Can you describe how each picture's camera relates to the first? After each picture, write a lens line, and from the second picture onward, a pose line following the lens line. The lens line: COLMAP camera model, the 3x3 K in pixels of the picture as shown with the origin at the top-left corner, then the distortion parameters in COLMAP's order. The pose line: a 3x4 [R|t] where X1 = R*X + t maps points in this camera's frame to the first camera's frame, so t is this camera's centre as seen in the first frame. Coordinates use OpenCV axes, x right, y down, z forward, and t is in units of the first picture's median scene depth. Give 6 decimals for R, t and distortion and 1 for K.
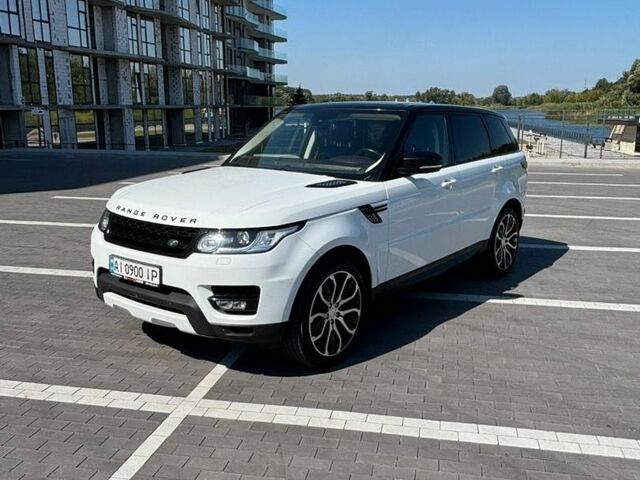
lens RADIAL K [[615.1, 0, 320.0], [0, 615.1, 240.0], [0, 0, 1]] dist [0.077870, -0.135712]
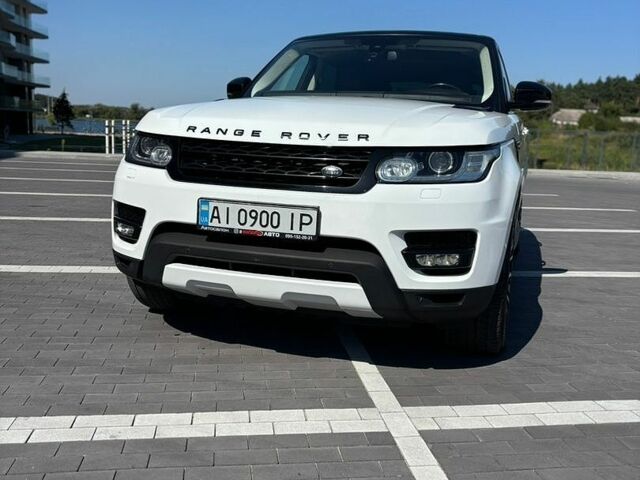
lens RADIAL K [[642.6, 0, 320.0], [0, 642.6, 240.0], [0, 0, 1]] dist [0.146923, -0.298257]
pose [[0.937562, -0.020610, 0.347206, -0.453513], [0.033453, 0.998958, -0.031036, 0.090794], [-0.346205, 0.040713, 0.937275, 0.347383]]
